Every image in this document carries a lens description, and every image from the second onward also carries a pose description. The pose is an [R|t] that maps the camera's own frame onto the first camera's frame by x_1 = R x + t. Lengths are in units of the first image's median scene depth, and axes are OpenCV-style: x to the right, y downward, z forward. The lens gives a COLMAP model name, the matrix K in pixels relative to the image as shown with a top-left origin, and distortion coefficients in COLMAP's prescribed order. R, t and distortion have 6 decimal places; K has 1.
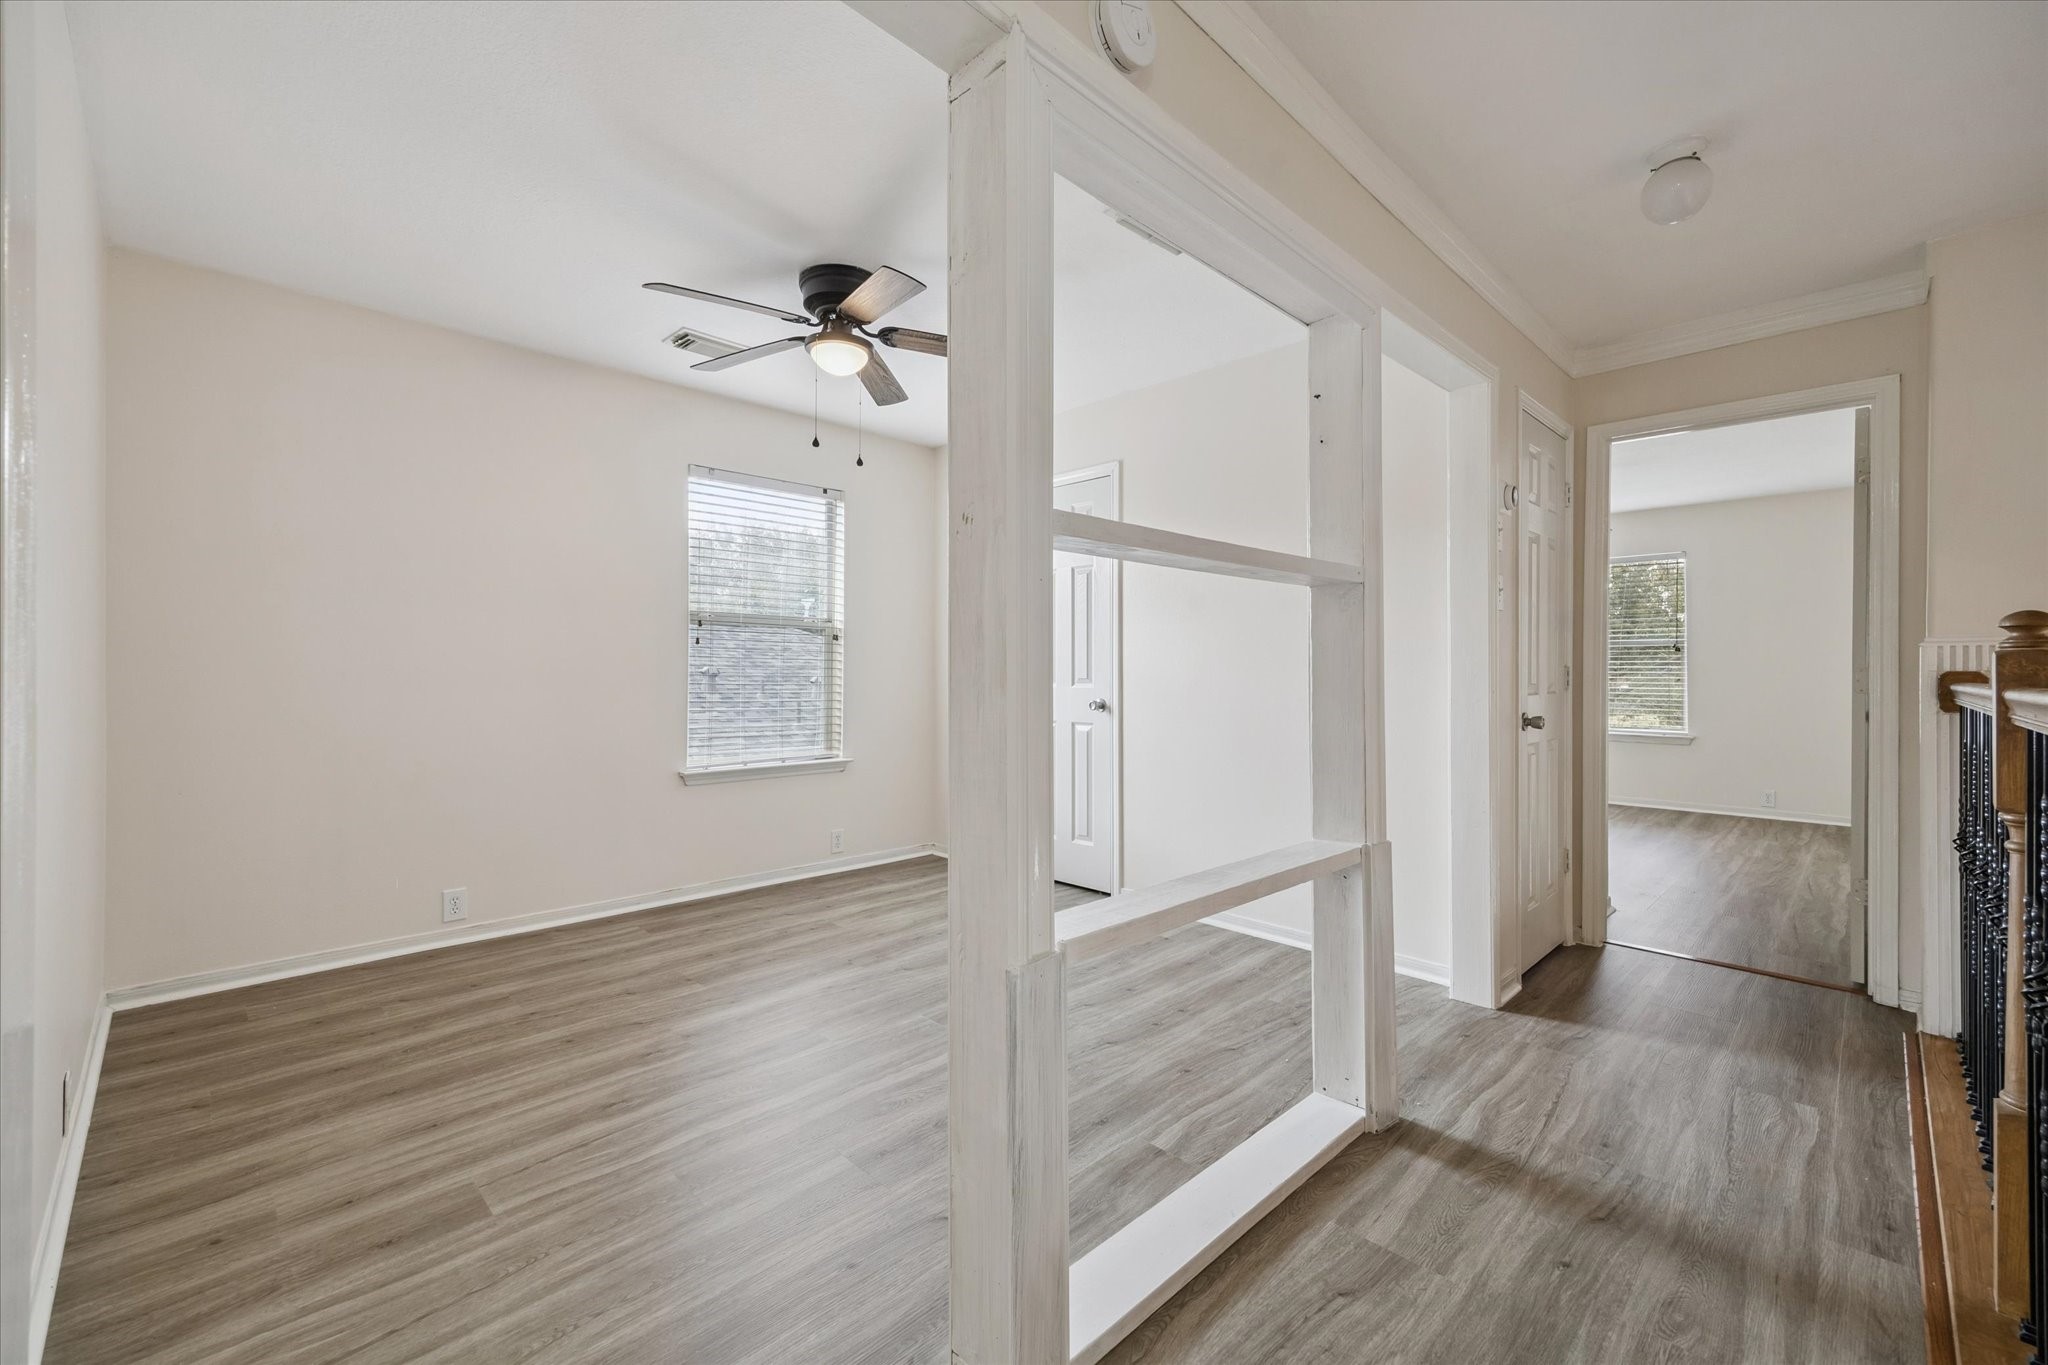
lens RADIAL K [[845.2, 0, 1026.1], [0, 845.2, 665.0], [0, 0, 1]] dist [0.000681, 0.000048]
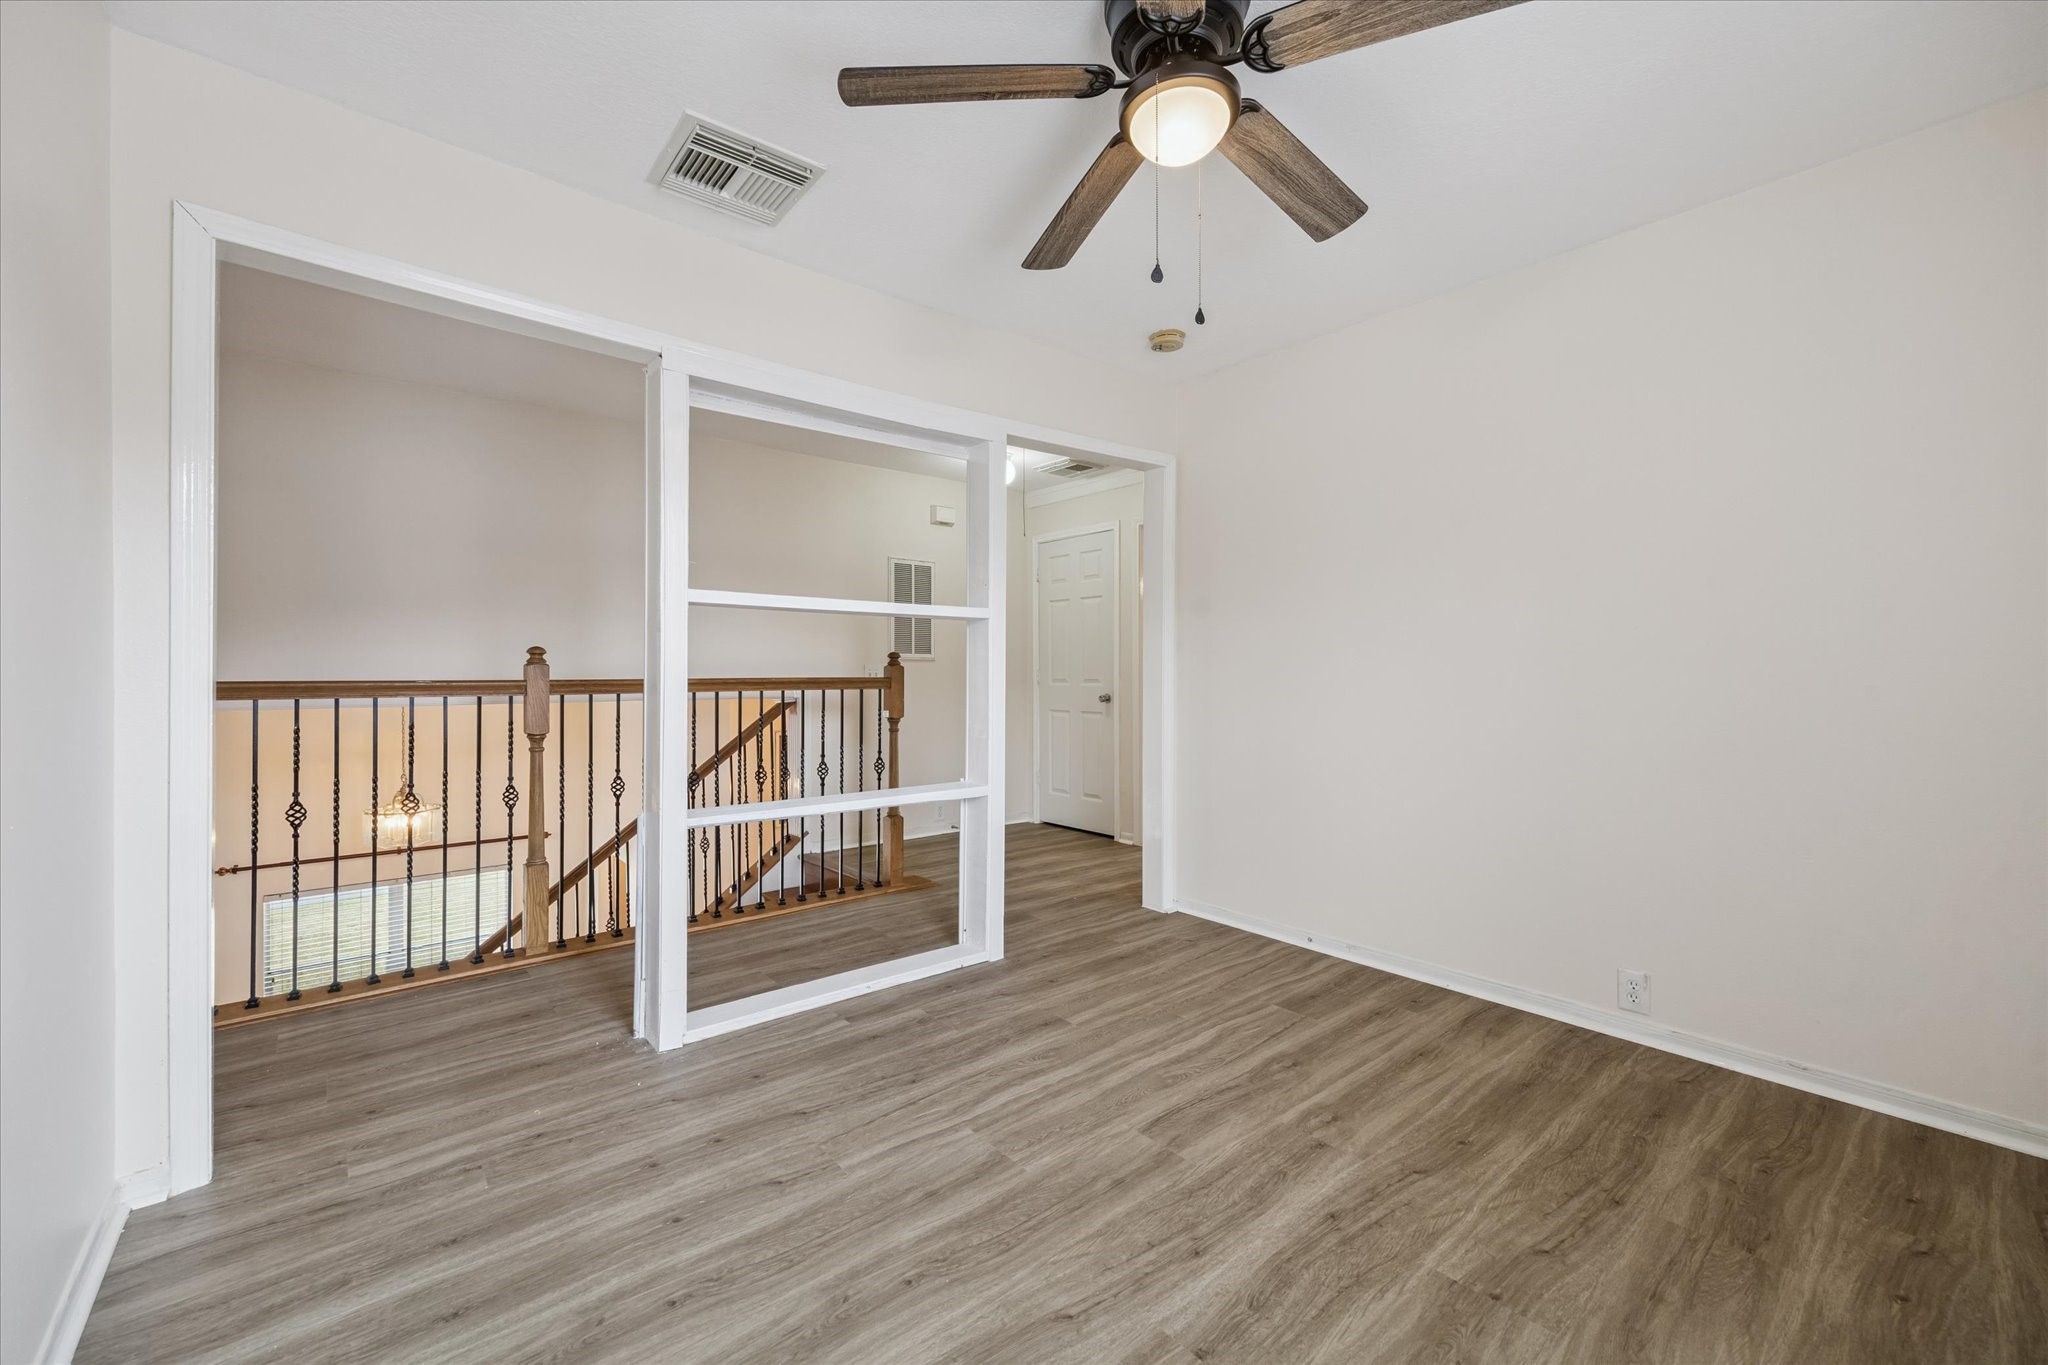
lens RADIAL K [[781.5, 0, 1020.0], [0, 781.5, 682.3], [0, 0, 1]] dist [-0.001084, -0.000204]
pose [[-0.995537, -0.006223, 0.094172, -0.218527], [-0.005784, 0.999971, 0.004940, 0.010396], [-0.094200, 0.004374, -0.995544, 2.033558]]
